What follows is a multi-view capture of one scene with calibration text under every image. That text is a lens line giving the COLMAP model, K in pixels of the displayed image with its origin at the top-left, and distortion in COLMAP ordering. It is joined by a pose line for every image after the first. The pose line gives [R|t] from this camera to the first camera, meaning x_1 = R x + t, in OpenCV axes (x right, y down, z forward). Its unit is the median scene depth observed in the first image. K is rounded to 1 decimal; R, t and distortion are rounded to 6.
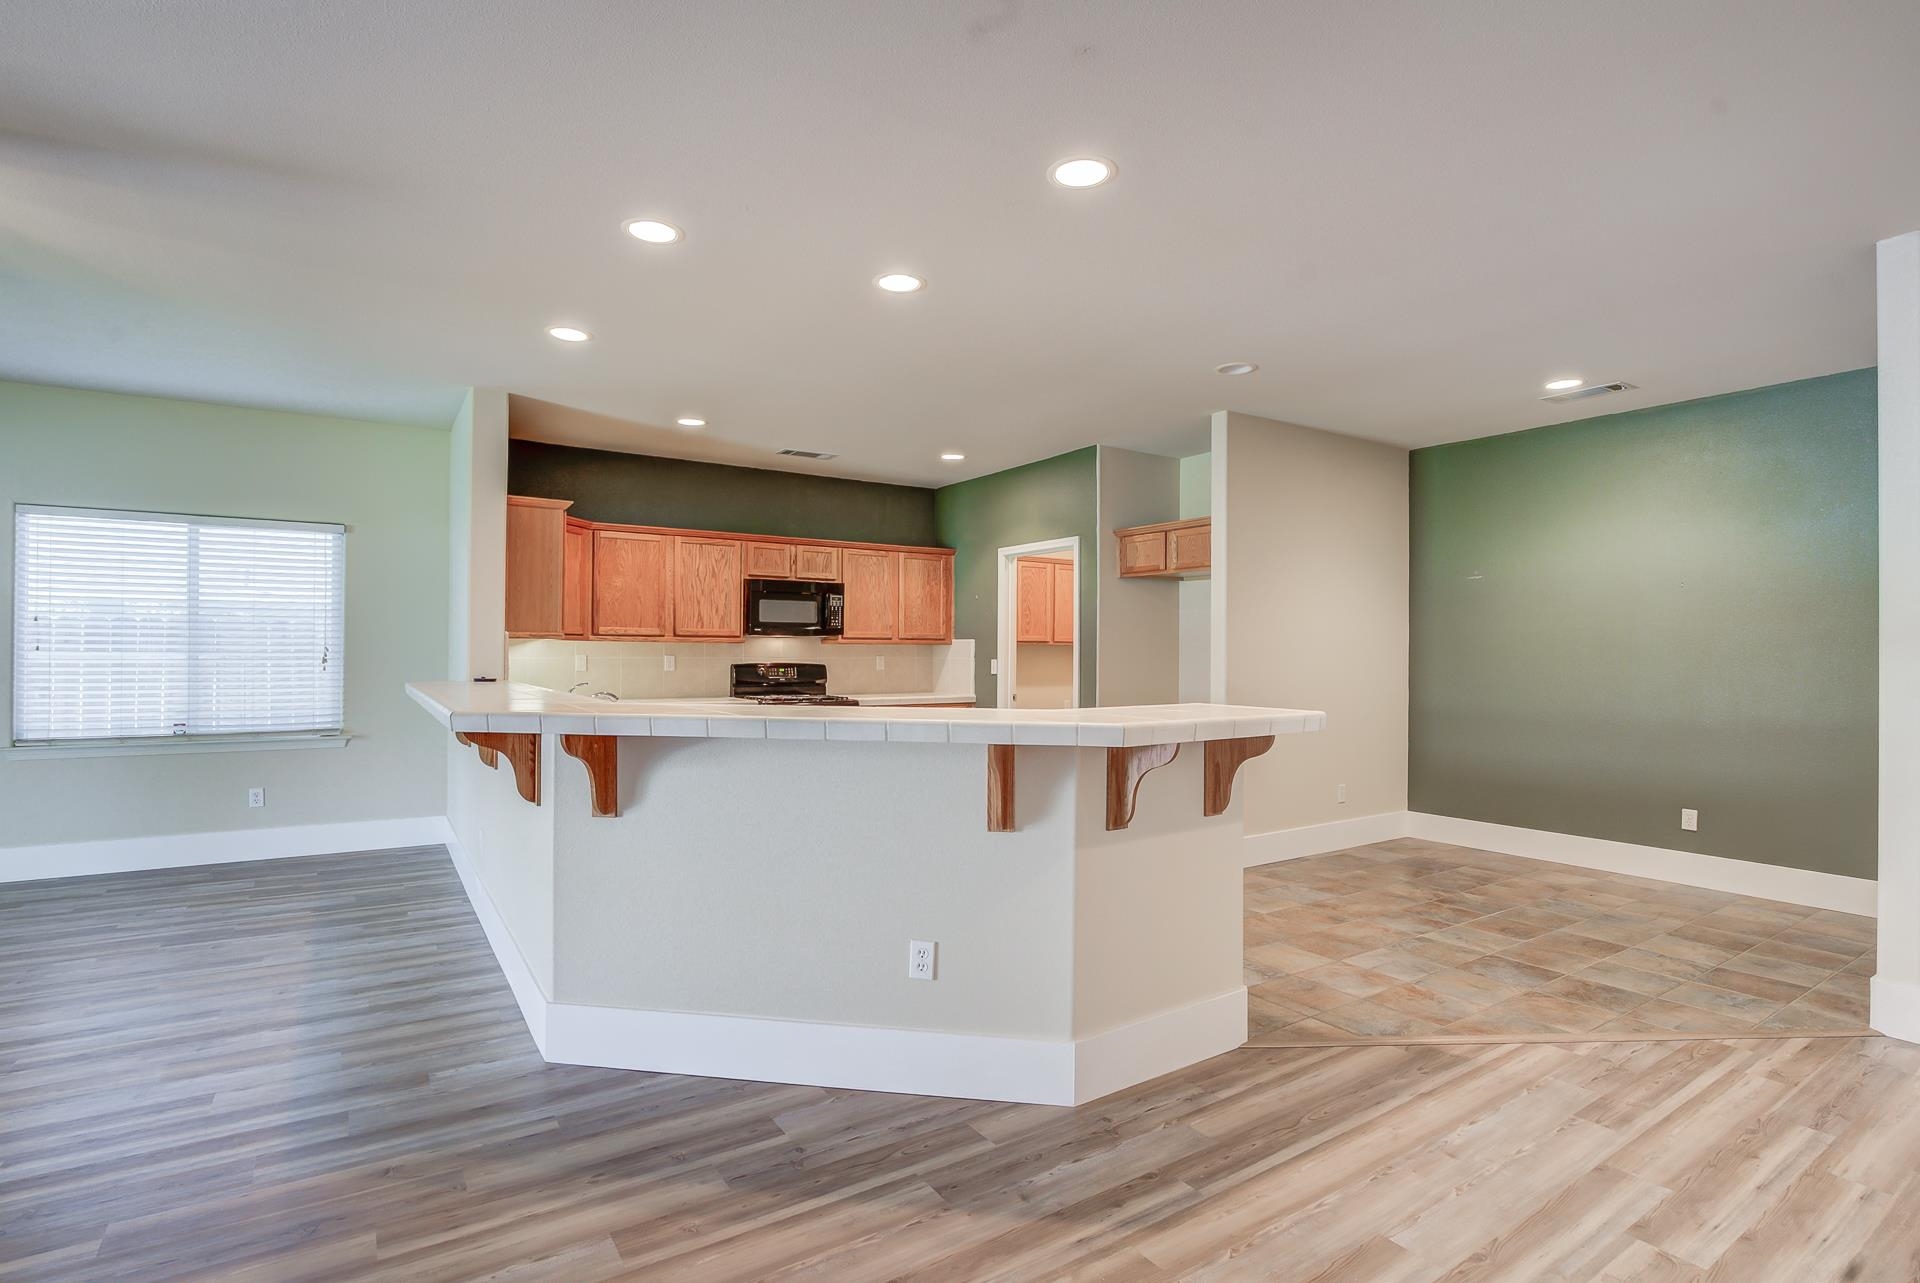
lens RADIAL K [[910.1, 0, 930.1], [0, 910.1, 651.5], [0, 0, 1]] dist [-0.036871, 0.008180]
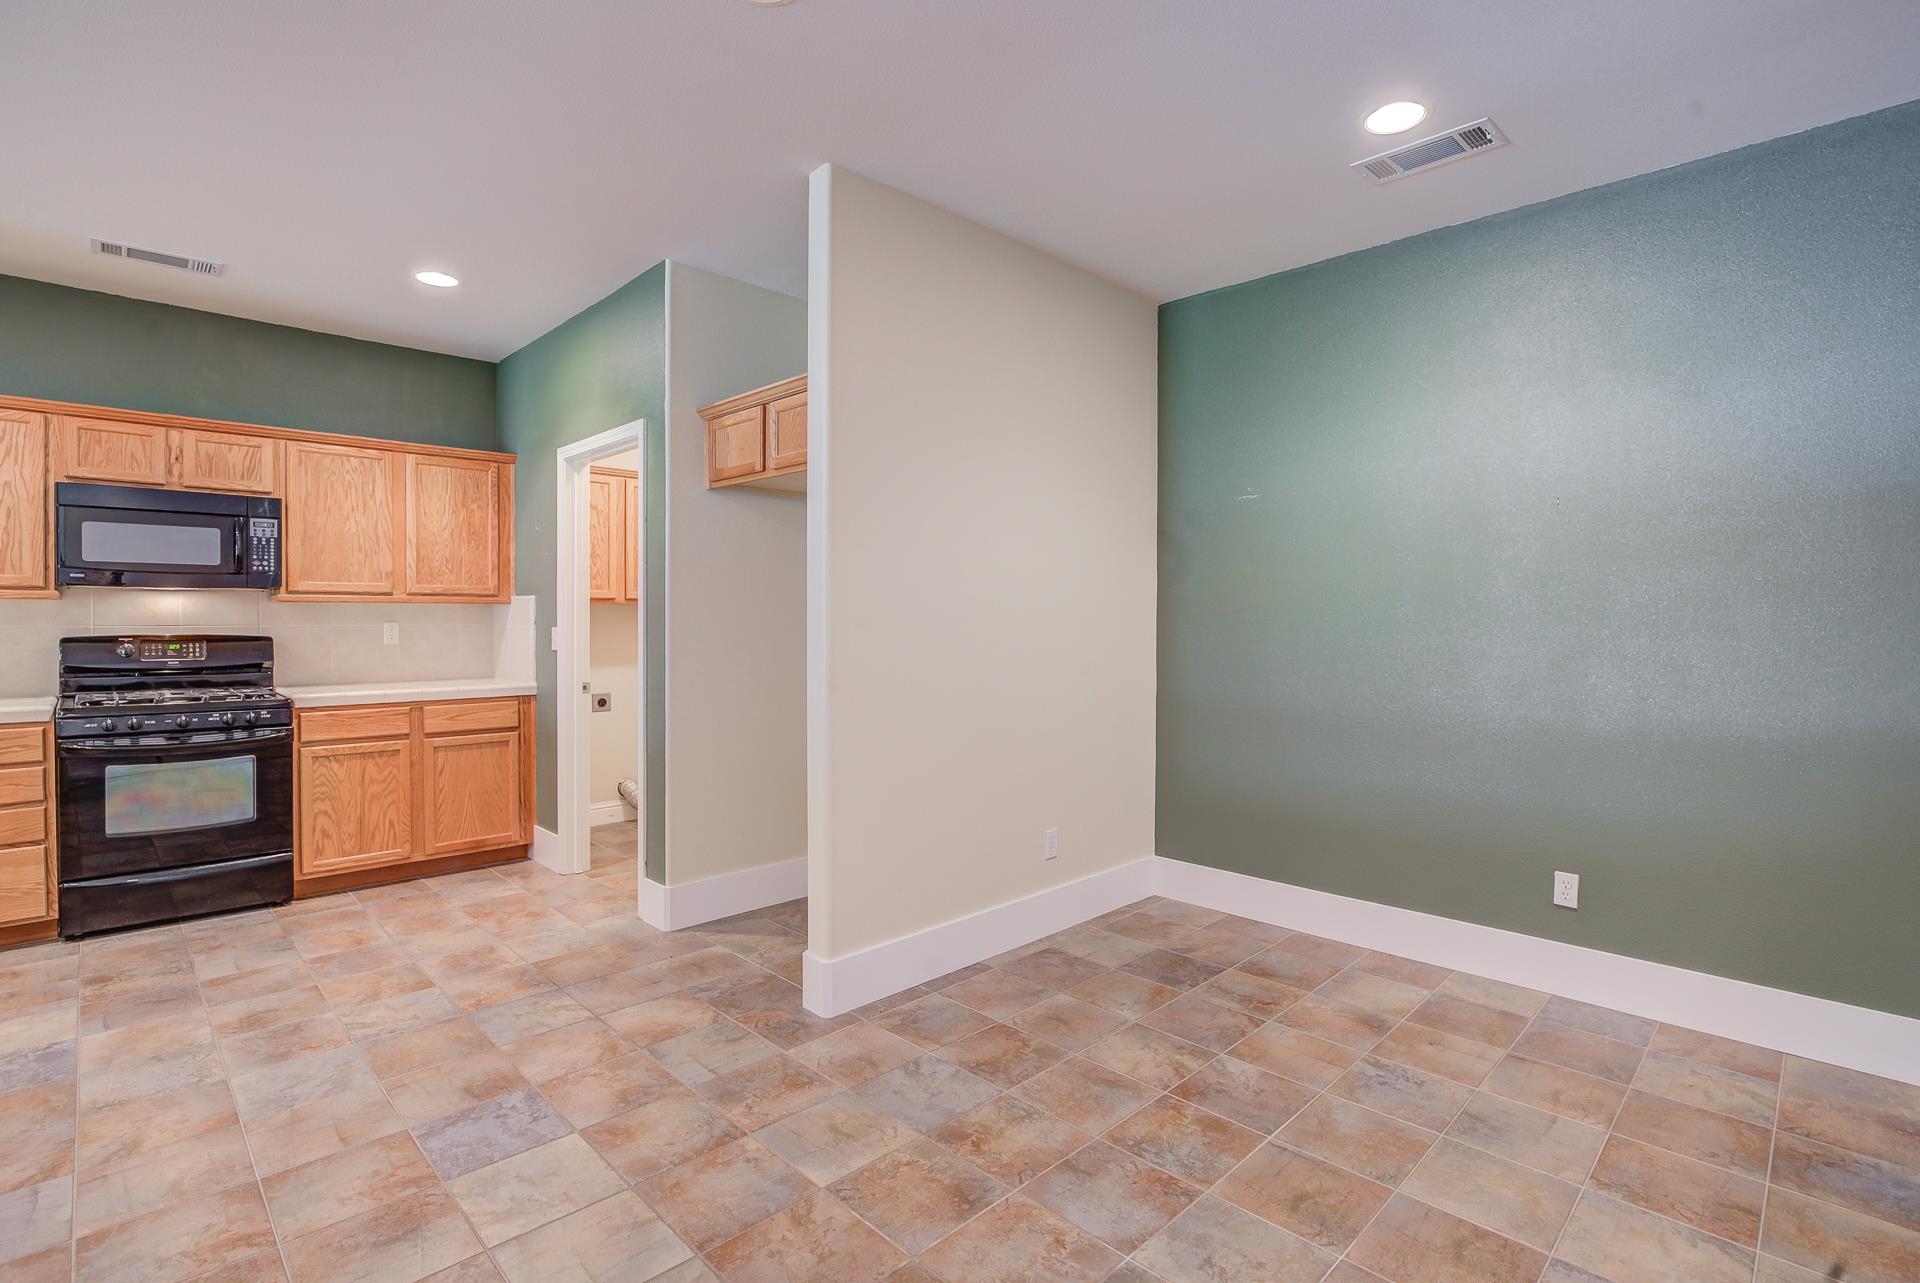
lens RADIAL K [[910.1, 0, 949.7], [0, 910.1, 632.3], [0, 0, 1]] dist [-0.036871, 0.008180]
pose [[0.975495, -0.002732, 0.220007, 0.269468], [-0.002246, 0.999747, 0.022373, -0.002291], [-0.220012, -0.022319, 0.975242, 0.440644]]
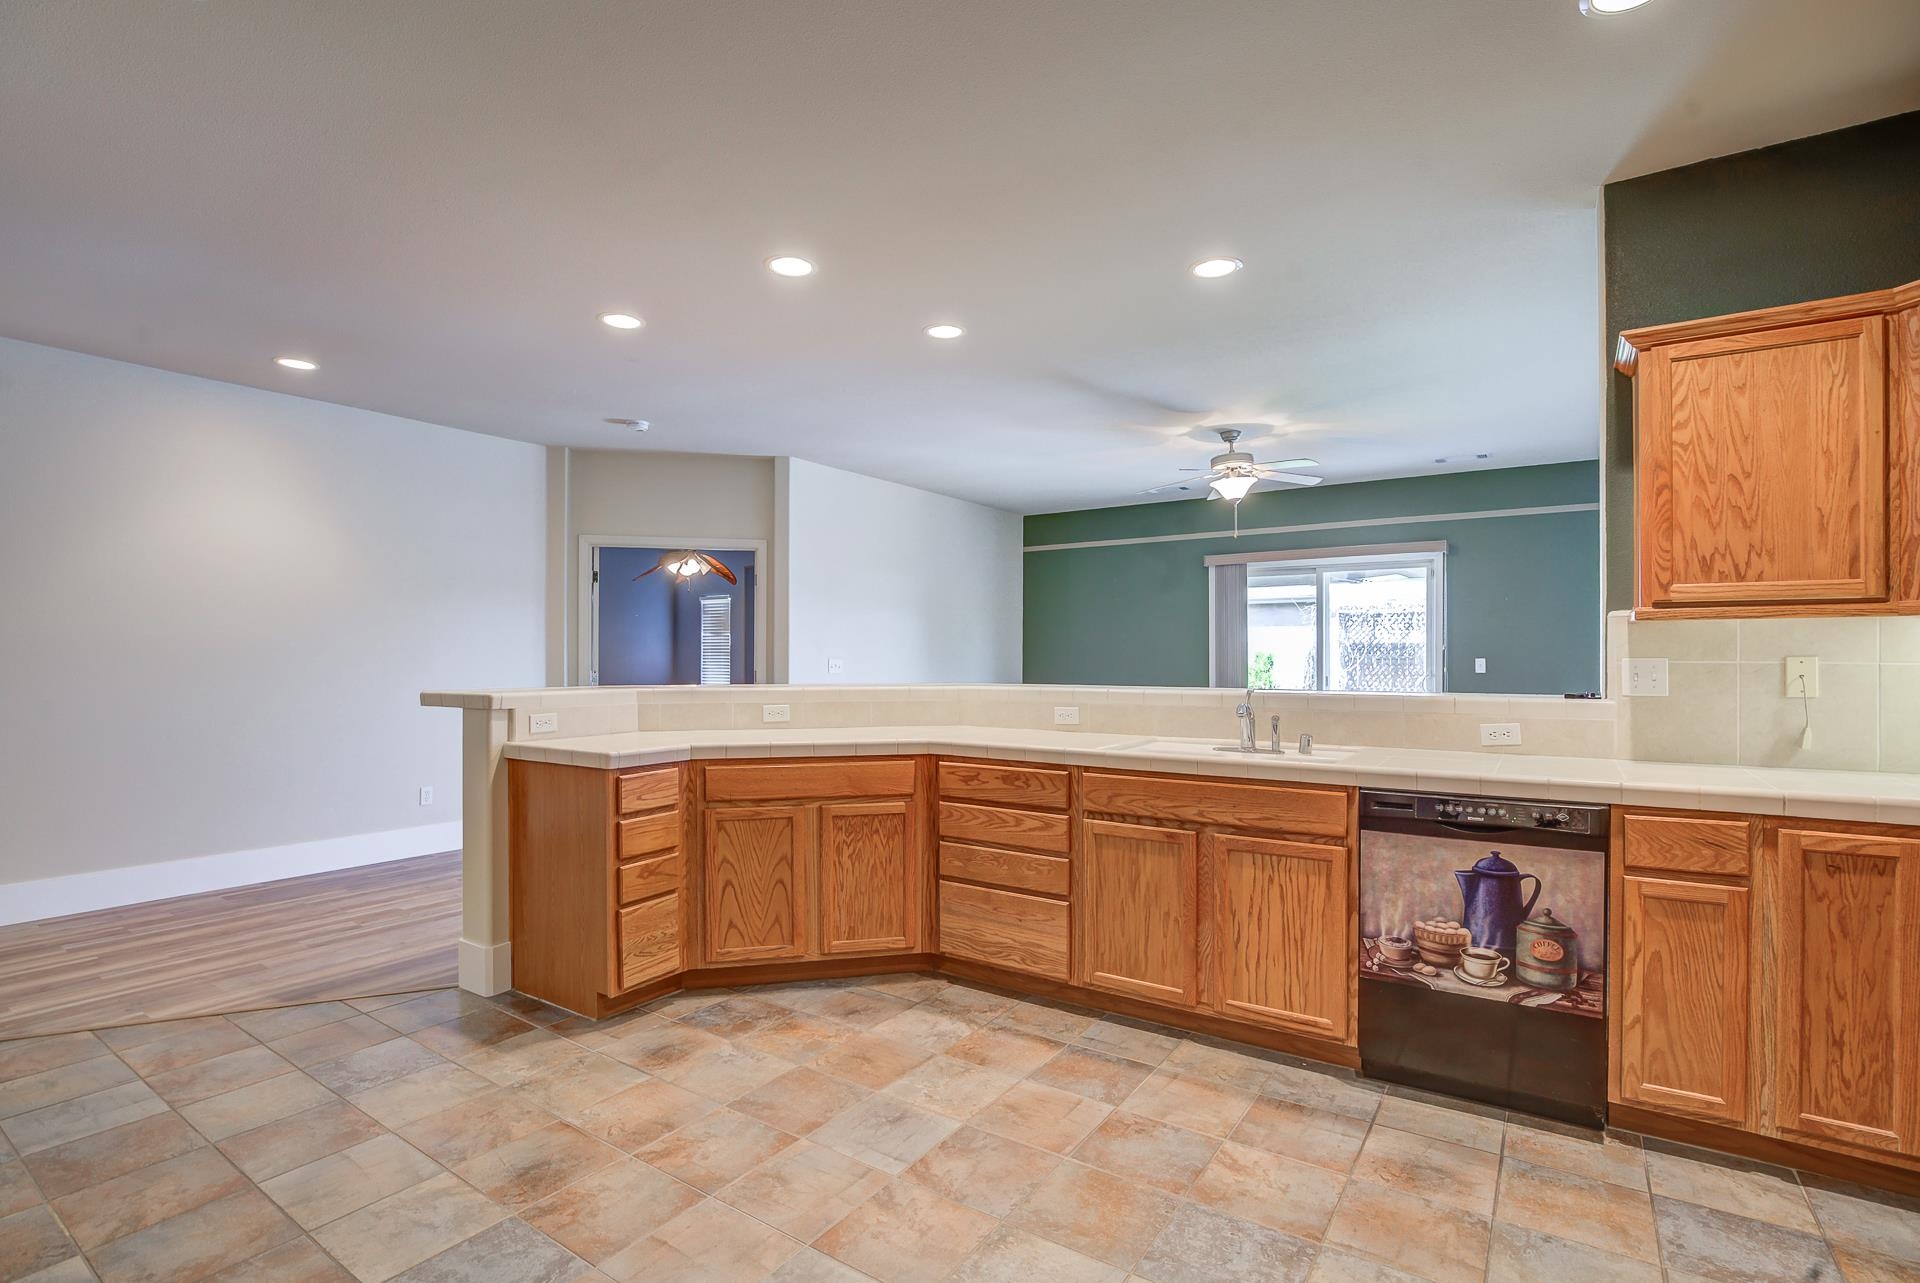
lens RADIAL K [[910.1, 0, 935.9], [0, 910.1, 653.9], [0, 0, 1]] dist [-0.036871, 0.008180]
pose [[-0.919669, -0.005330, -0.392659, 0.125942], [-0.002212, 0.999962, -0.008394, 0.009150], [0.392689, -0.006851, -0.919646, 1.276222]]
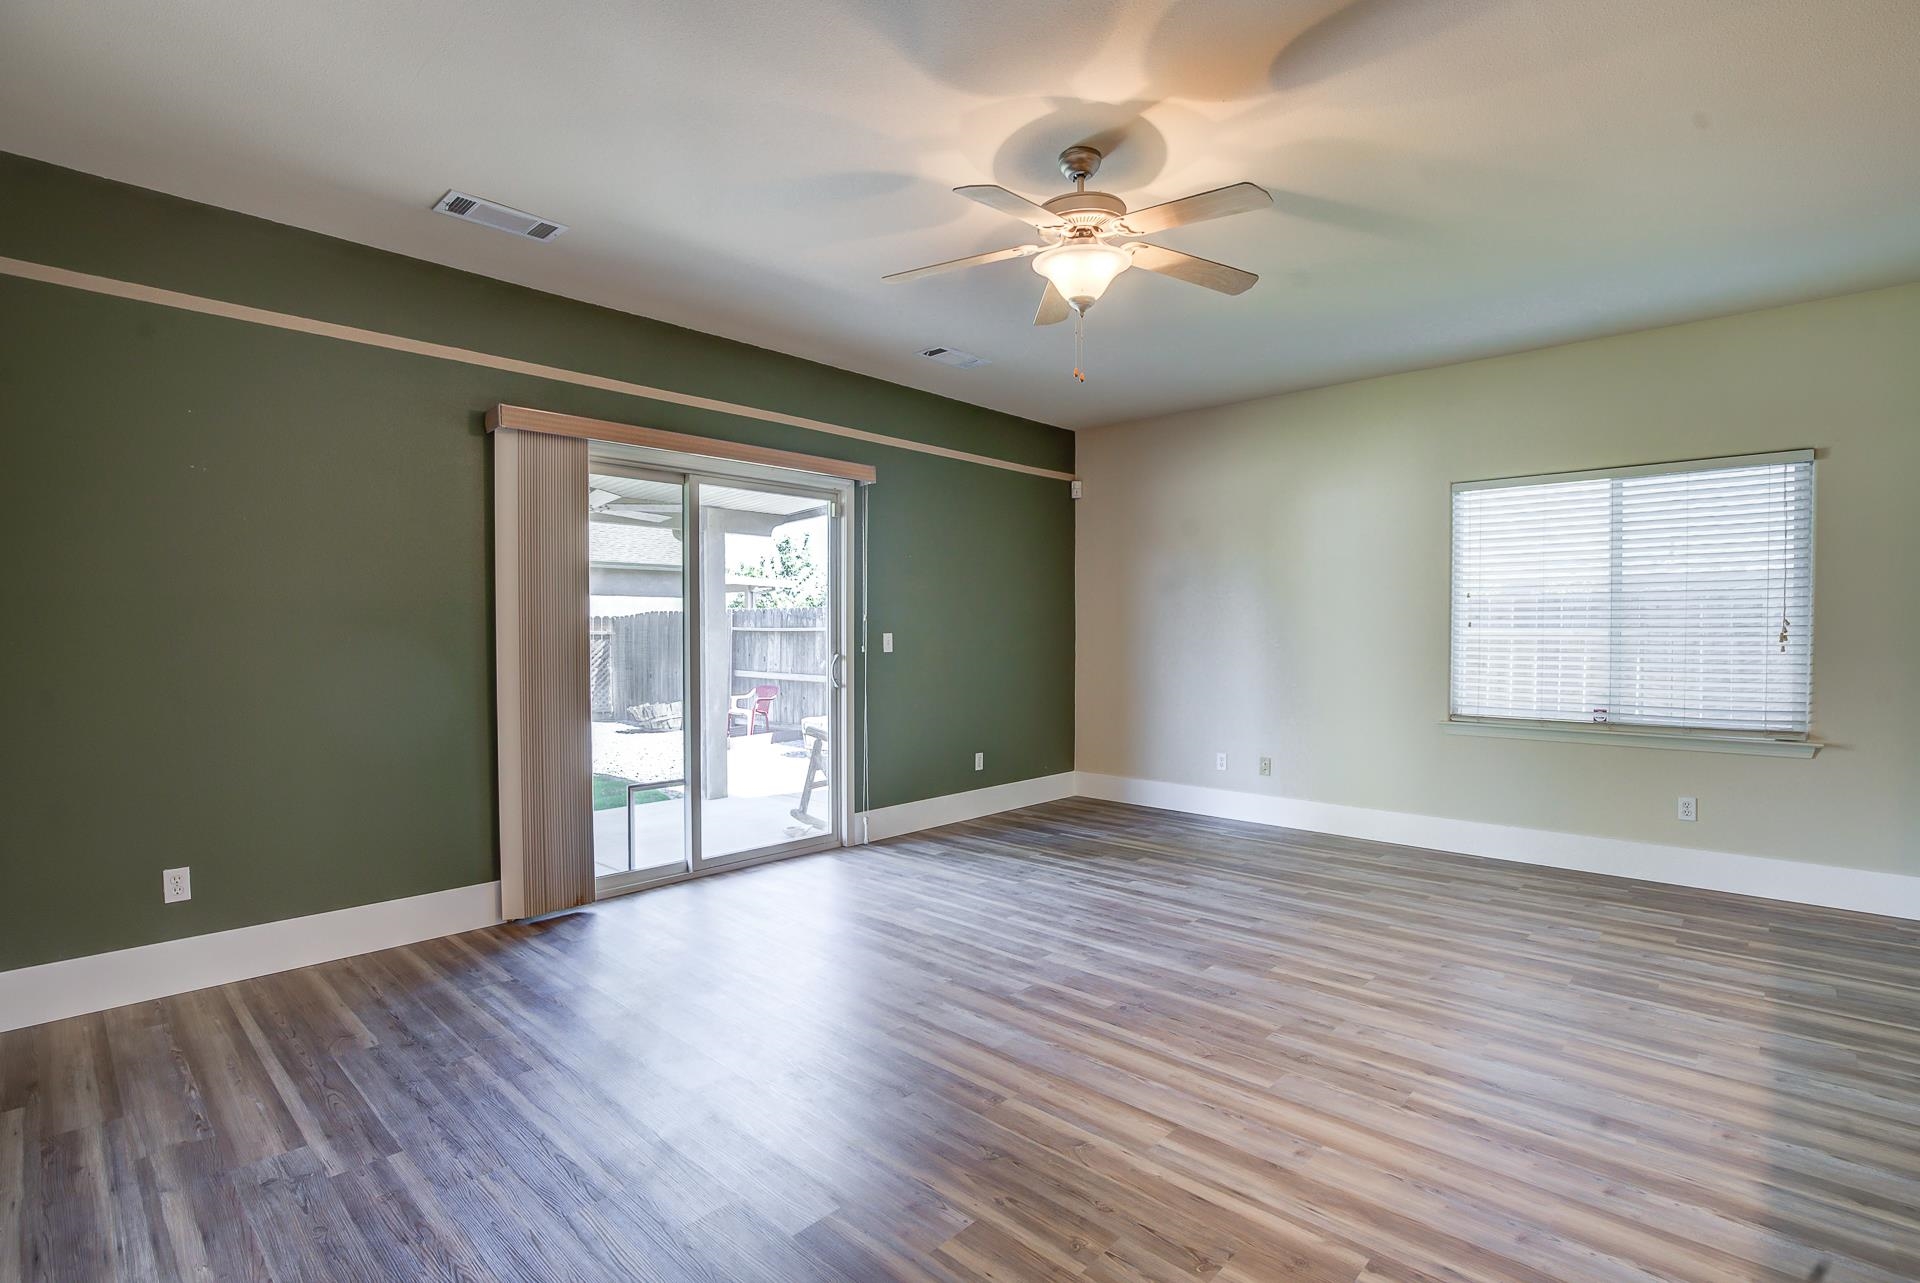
lens RADIAL K [[910.1, 0, 993.7], [0, 910.1, 647.9], [0, 0, 1]] dist [-0.036871, 0.008180]
pose [[0.267687, 0.014427, -0.963398, -0.151833], [0.005079, 0.999853, 0.016384, 0.003091], [0.963492, -0.009279, 0.267575, 0.186180]]
